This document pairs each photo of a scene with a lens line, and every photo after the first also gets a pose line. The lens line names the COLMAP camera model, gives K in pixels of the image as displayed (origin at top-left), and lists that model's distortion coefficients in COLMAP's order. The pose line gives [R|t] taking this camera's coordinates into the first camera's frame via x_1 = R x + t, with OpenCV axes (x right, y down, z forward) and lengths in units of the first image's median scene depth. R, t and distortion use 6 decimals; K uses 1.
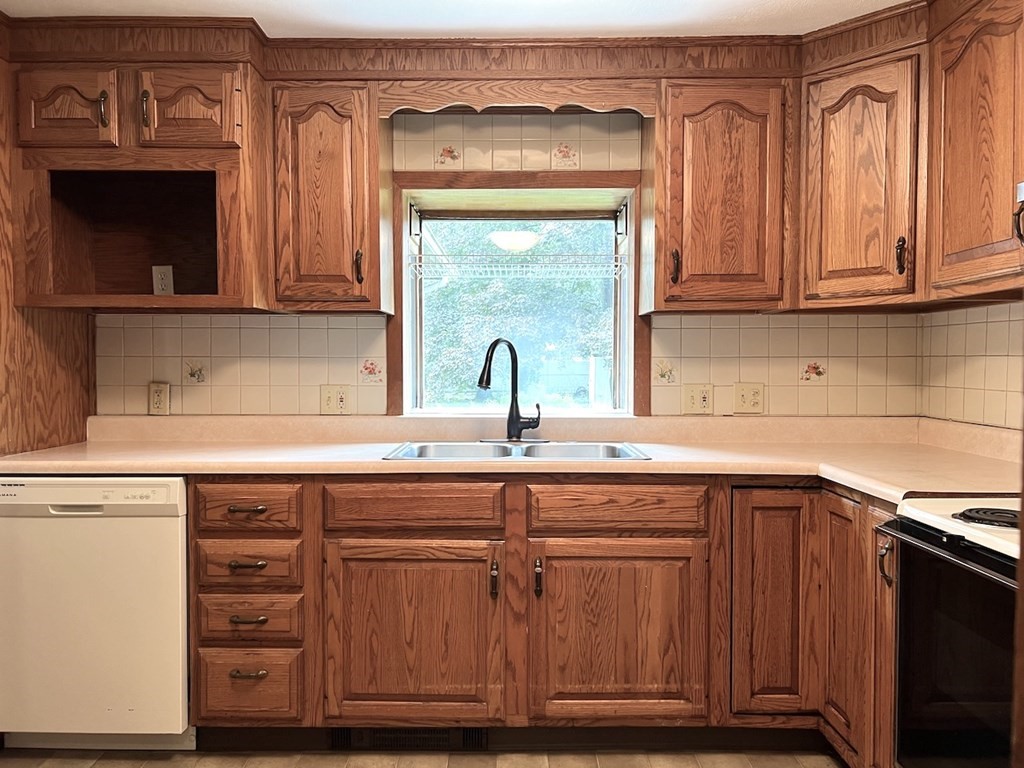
lens RADIAL K [[774.0, 0, 510.2], [0, 774.0, 389.0], [0, 0, 1]] dist [0.057234, -0.060758]
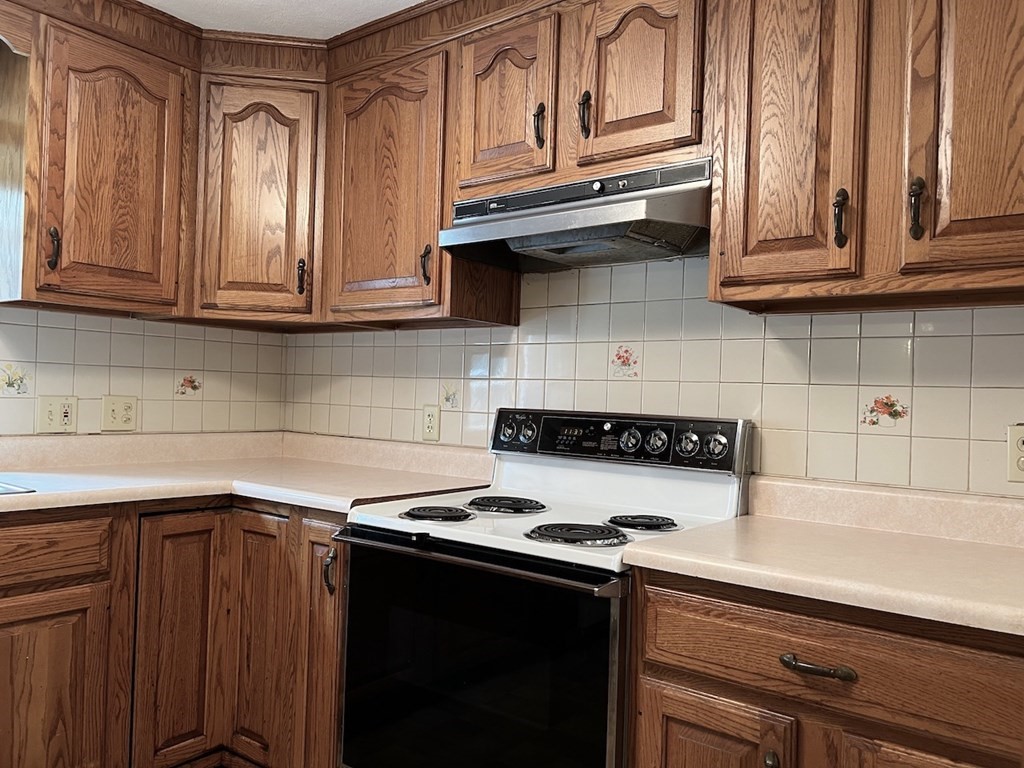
lens RADIAL K [[774.0, 0, 510.2], [0, 774.0, 389.0], [0, 0, 1]] dist [0.057234, -0.060758]
pose [[0.607517, 0.027453, 0.793832, -0.153720], [-0.006957, 0.999548, -0.029244, 0.008539], [-0.794276, 0.012243, 0.607433, 0.147098]]
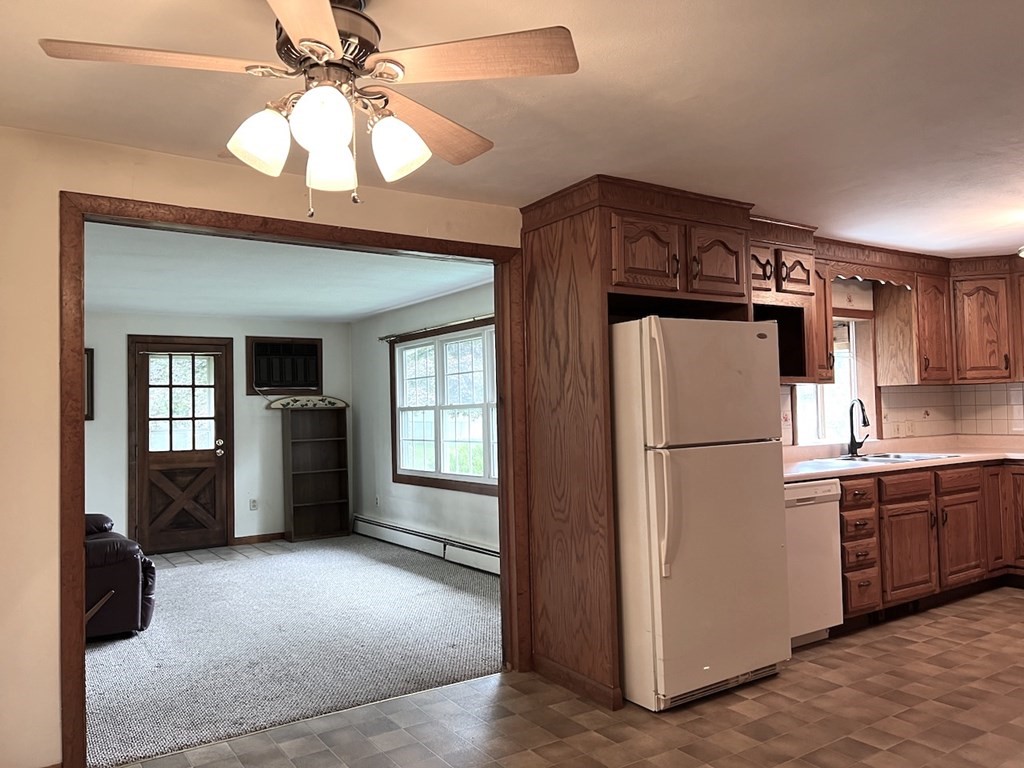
lens RADIAL K [[774.0, 0, 510.2], [0, 774.0, 389.0], [0, 0, 1]] dist [0.057234, -0.060758]
pose [[0.824776, -0.004095, 0.565445, -2.021214], [0.043892, 0.997420, -0.056798, -0.023690], [-0.563754, 0.071664, 0.822828, -0.075120]]
